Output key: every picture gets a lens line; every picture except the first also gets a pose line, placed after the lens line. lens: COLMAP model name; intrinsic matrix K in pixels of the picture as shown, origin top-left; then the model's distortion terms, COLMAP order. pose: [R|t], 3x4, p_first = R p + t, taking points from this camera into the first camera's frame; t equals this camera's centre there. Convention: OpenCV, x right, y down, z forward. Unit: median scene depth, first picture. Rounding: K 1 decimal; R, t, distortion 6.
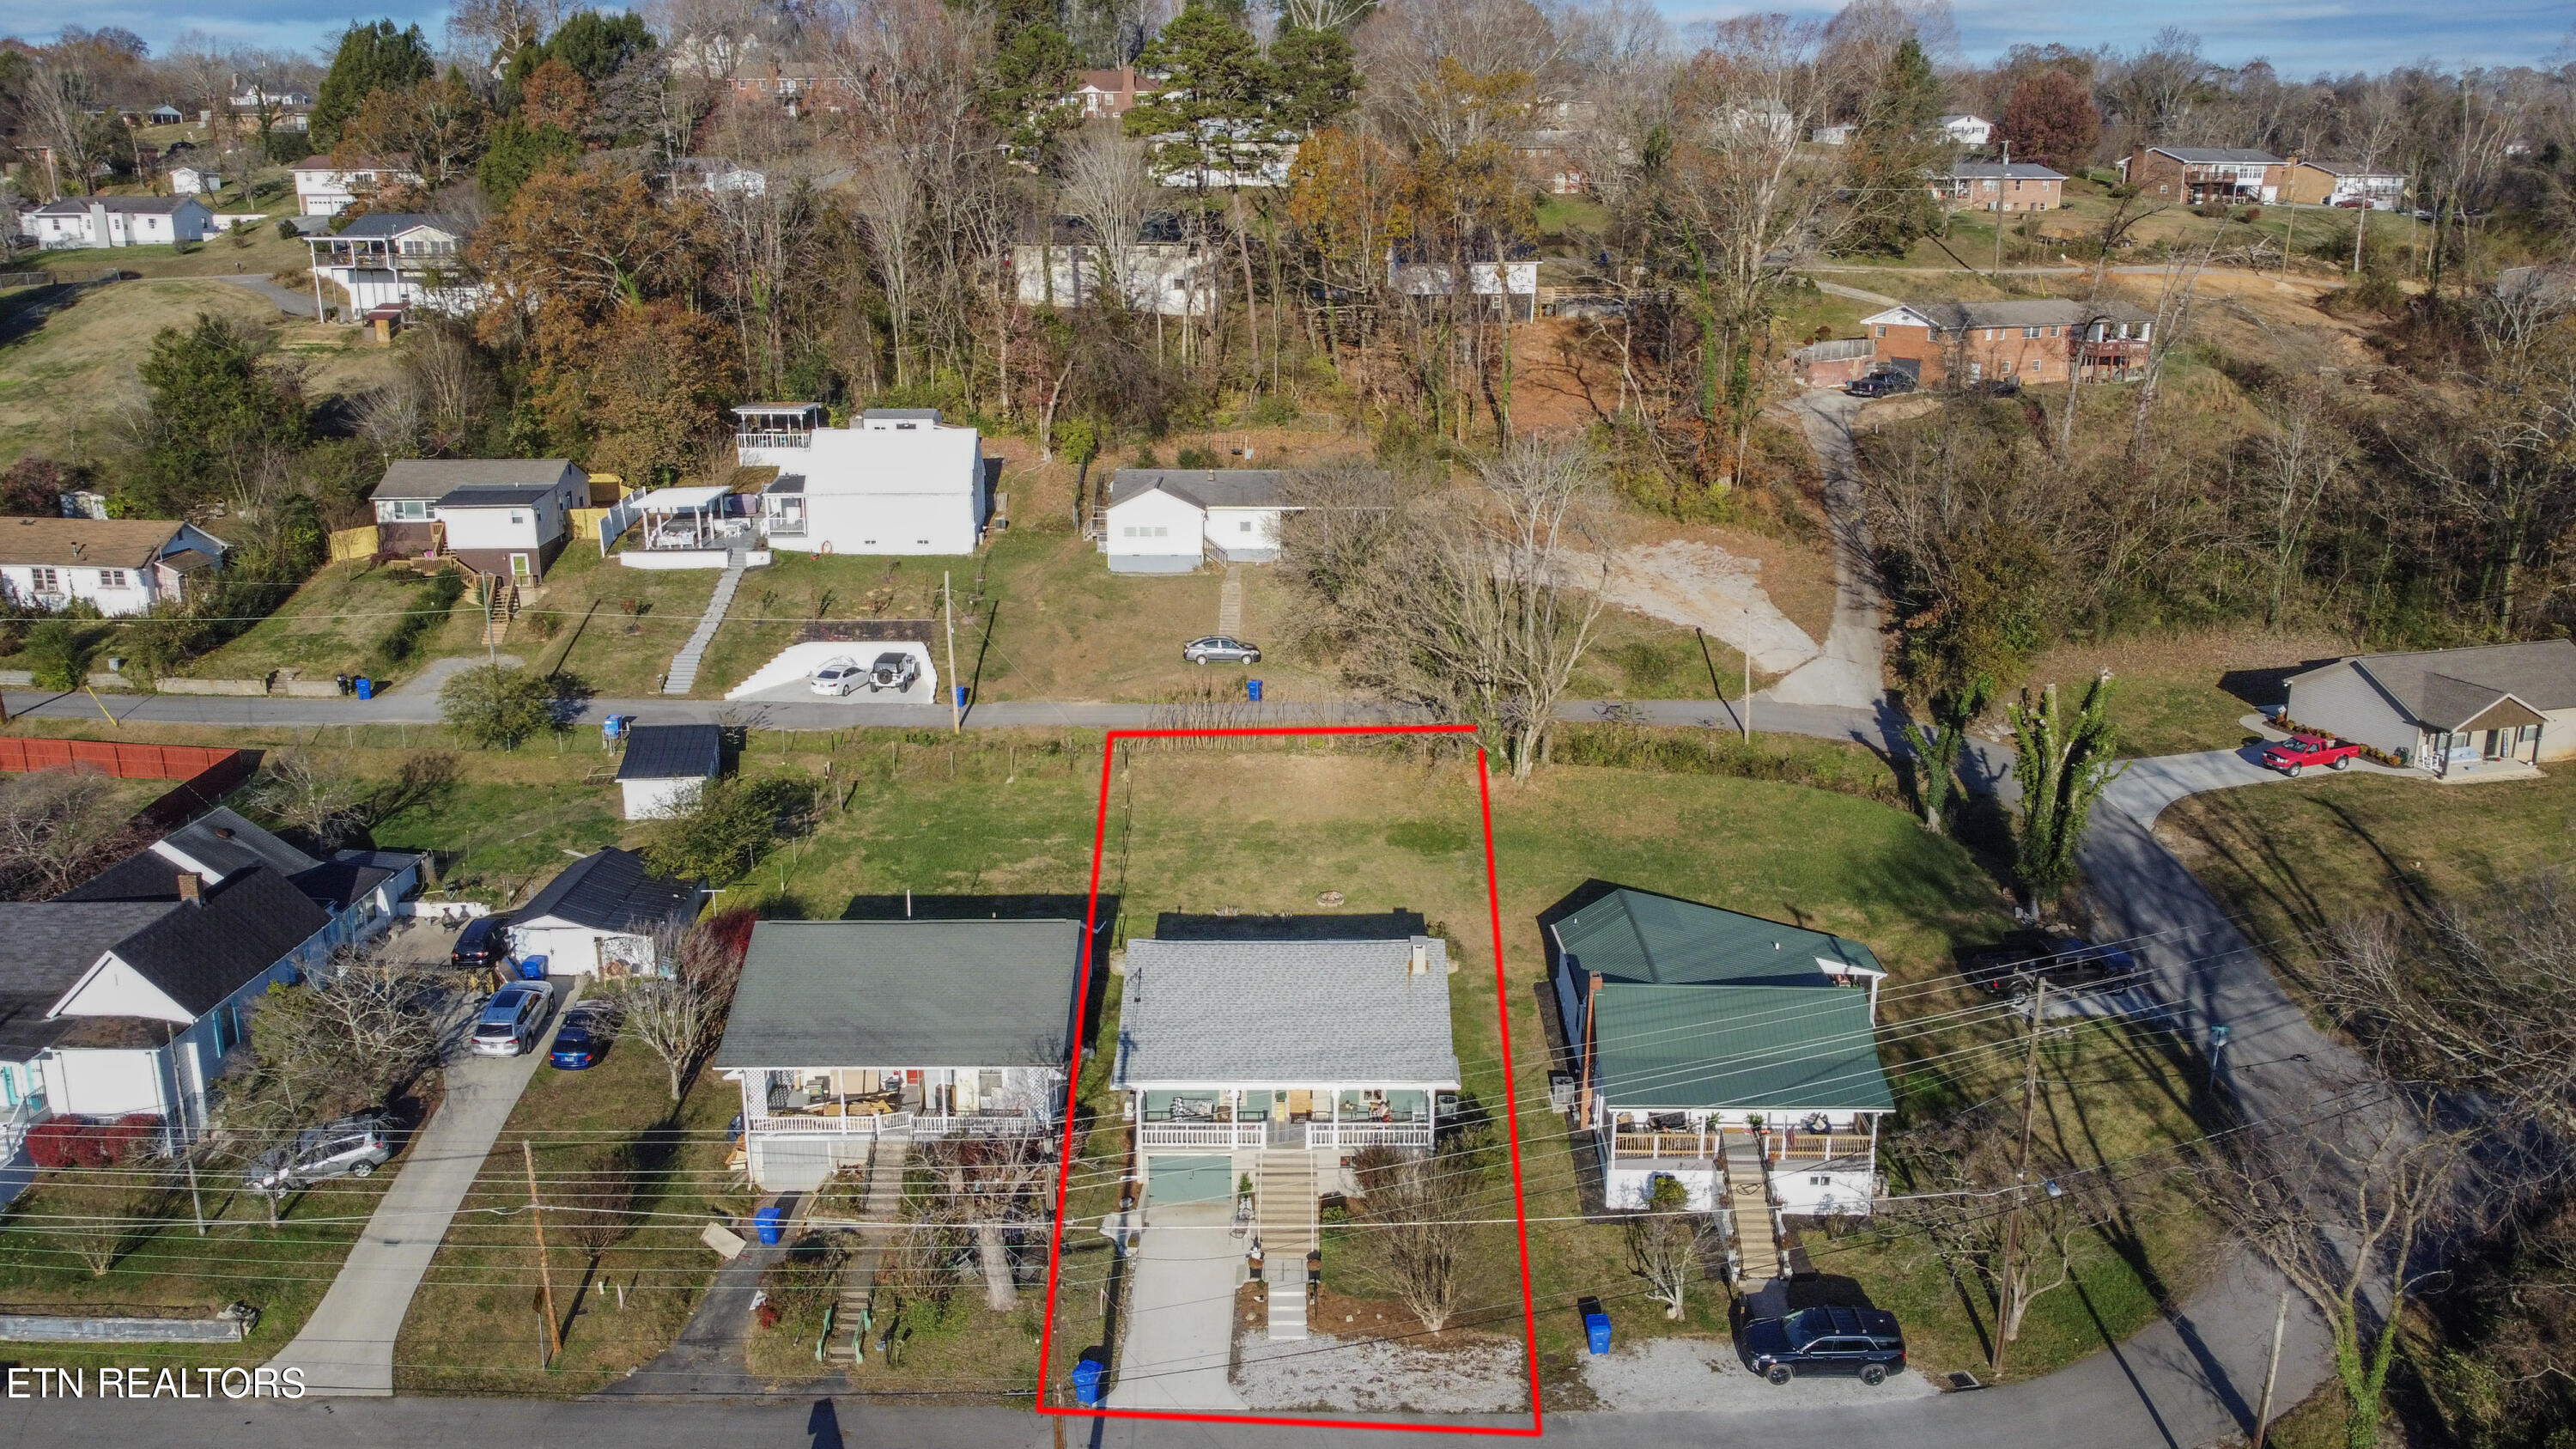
lens RADIAL K [[1956.4, 0, 1275.8], [0, 1956.4, 714.5], [0, 0, 1]] dist [0.002780, -0.001436]
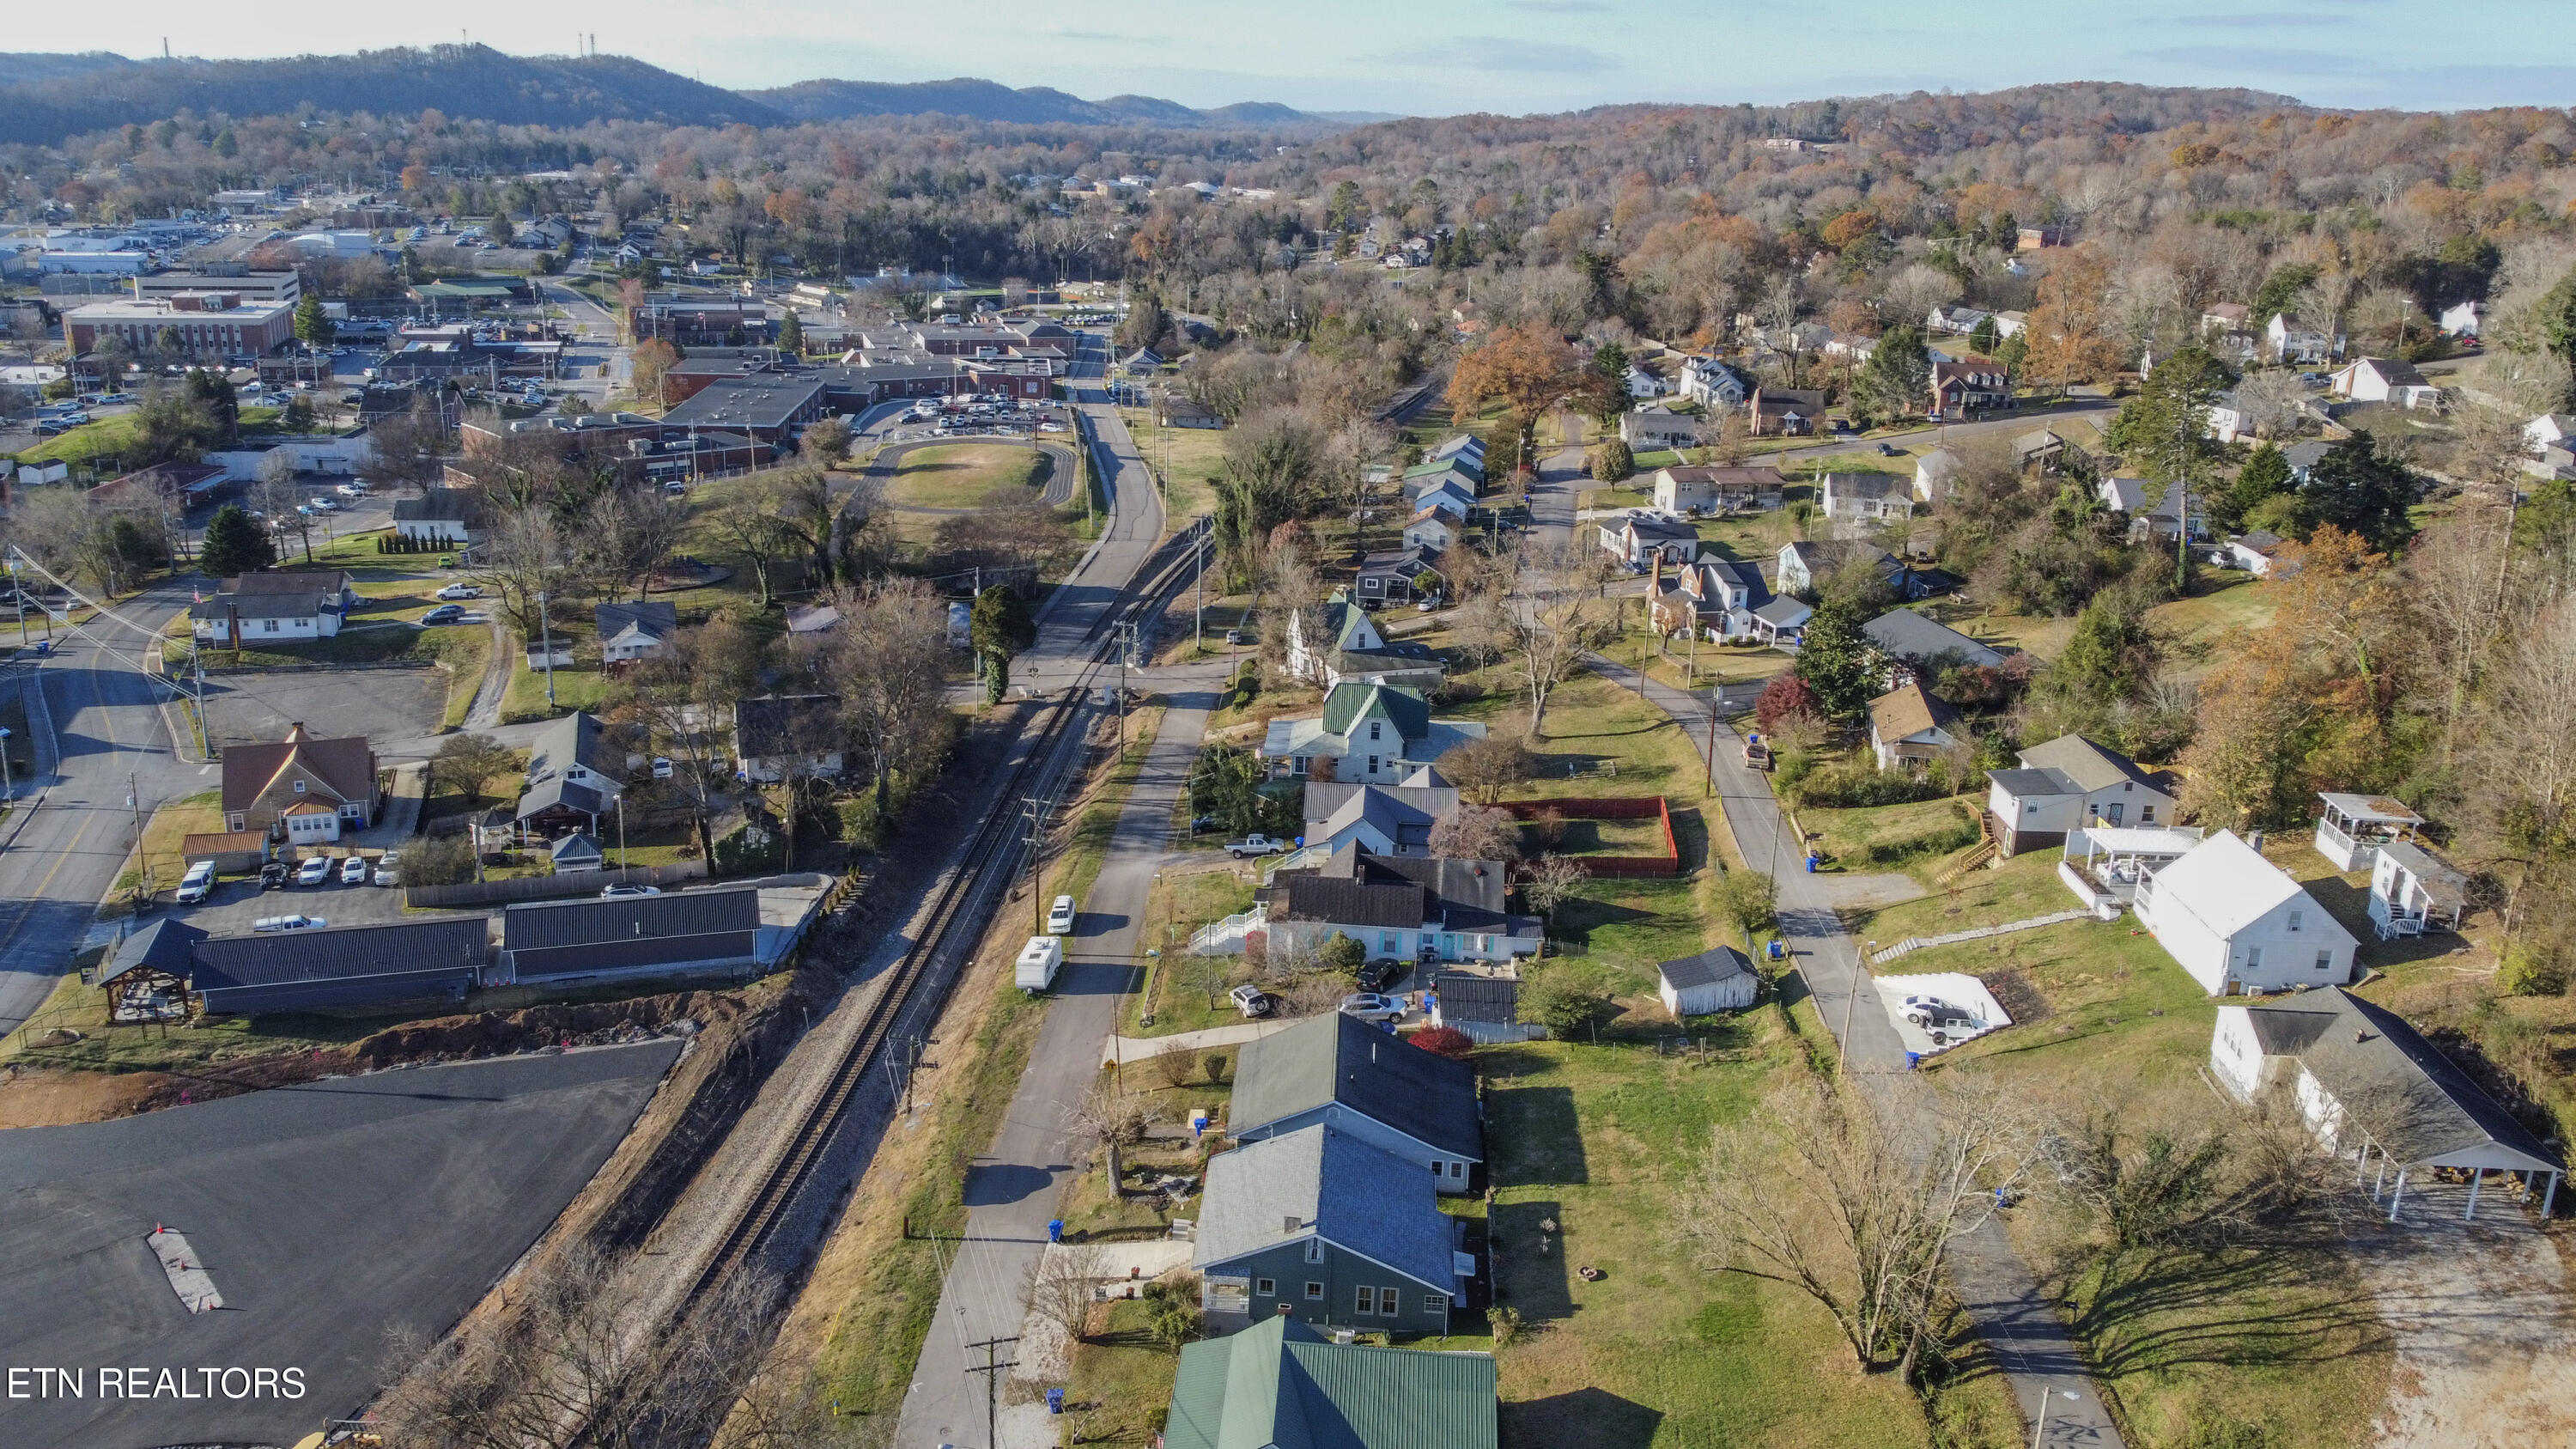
lens RADIAL K [[1956.4, 0, 1275.8], [0, 1956.4, 714.5], [0, 0, 1]] dist [0.002780, -0.001436]
pose [[-0.048550, 0.292941, -0.954897, 1.396784], [-0.288220, 0.911248, 0.294205, -0.665424], [0.956333, 0.289504, 0.040190, 0.854624]]
